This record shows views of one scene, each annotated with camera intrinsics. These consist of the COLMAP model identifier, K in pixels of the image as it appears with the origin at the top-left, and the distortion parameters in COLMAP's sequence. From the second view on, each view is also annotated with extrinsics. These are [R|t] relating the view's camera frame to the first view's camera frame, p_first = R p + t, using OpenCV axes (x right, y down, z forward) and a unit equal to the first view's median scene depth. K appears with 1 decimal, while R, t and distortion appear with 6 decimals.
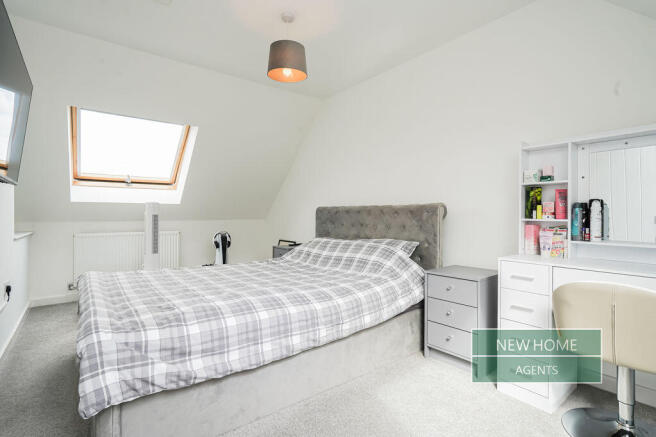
lens RADIAL K [[316.9, 0, 328.0], [0, 316.9, 218.5], [0, 0, 1]] dist [-0.000085, -0.000033]
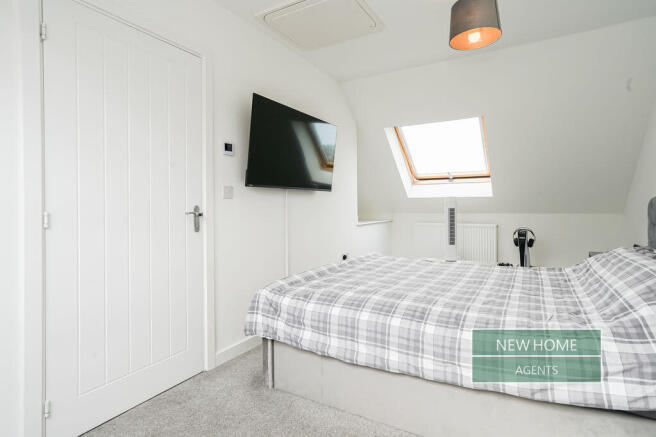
lens RADIAL K [[316.4, 0, 328.0], [0, 316.4, 218.5], [0, 0, 1]] dist [0.002491, 0.000478]
pose [[0.426681, 0.030544, -0.903886, 0.235766], [-0.001375, 0.999450, 0.033124, -0.012333], [0.904401, -0.012890, 0.426488, 0.177284]]
